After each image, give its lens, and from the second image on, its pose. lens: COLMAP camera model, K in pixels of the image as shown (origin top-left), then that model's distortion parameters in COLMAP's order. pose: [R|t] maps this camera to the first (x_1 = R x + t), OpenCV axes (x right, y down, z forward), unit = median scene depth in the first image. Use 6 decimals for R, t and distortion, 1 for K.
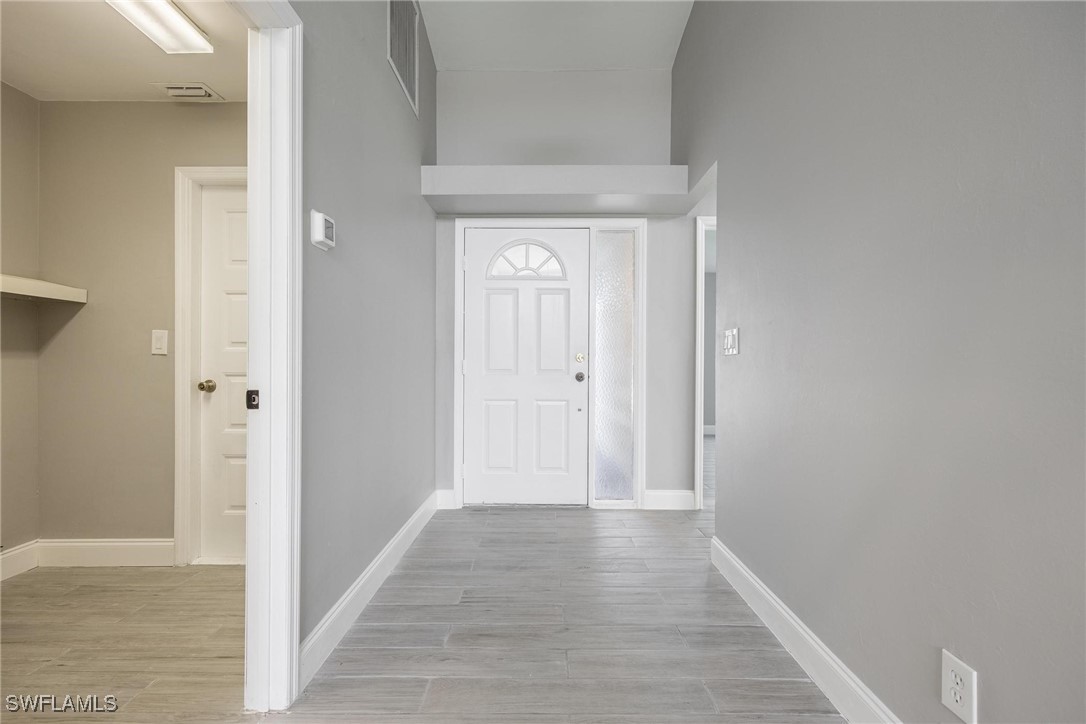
lens RADIAL K [[468.0, 0, 538.7], [0, 468.0, 364.5], [0, 0, 1]] dist [0.000959, -0.000024]
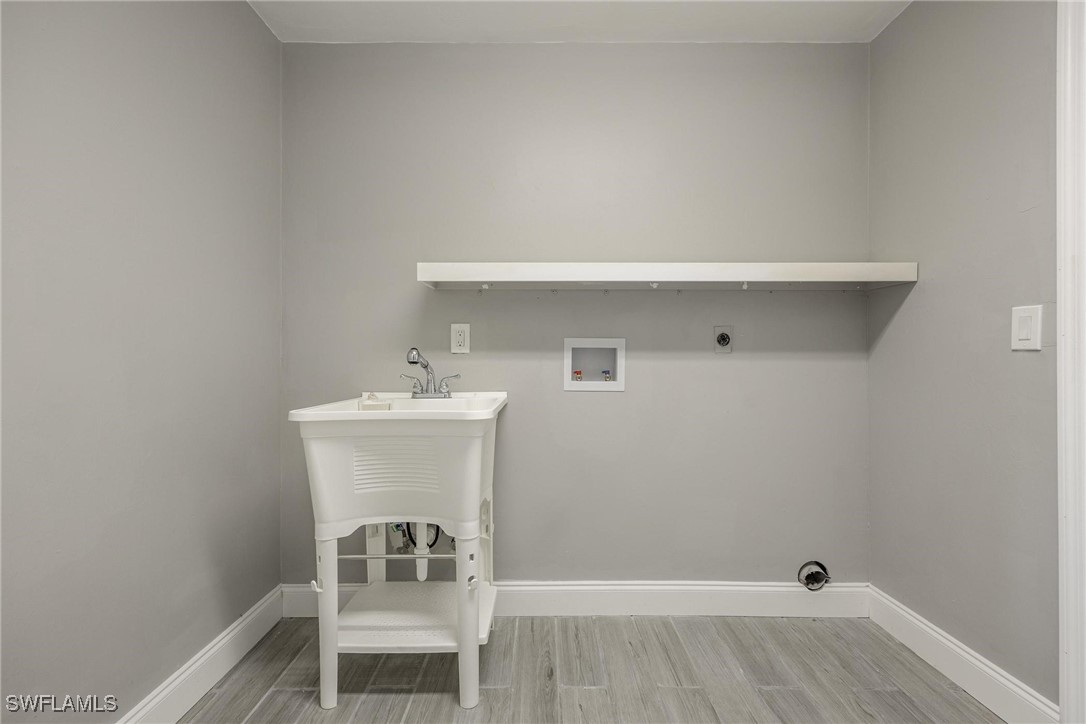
lens RADIAL K [[461.4, 0, 543.0], [0, 461.4, 362.0], [0, 0, 1]] dist [0.000838, -0.000053]
pose [[0.015577, -0.005716, -0.999862, -0.281192], [-0.003744, 0.999976, -0.005775, -0.002756], [0.999872, 0.003834, 0.015555, 0.428453]]
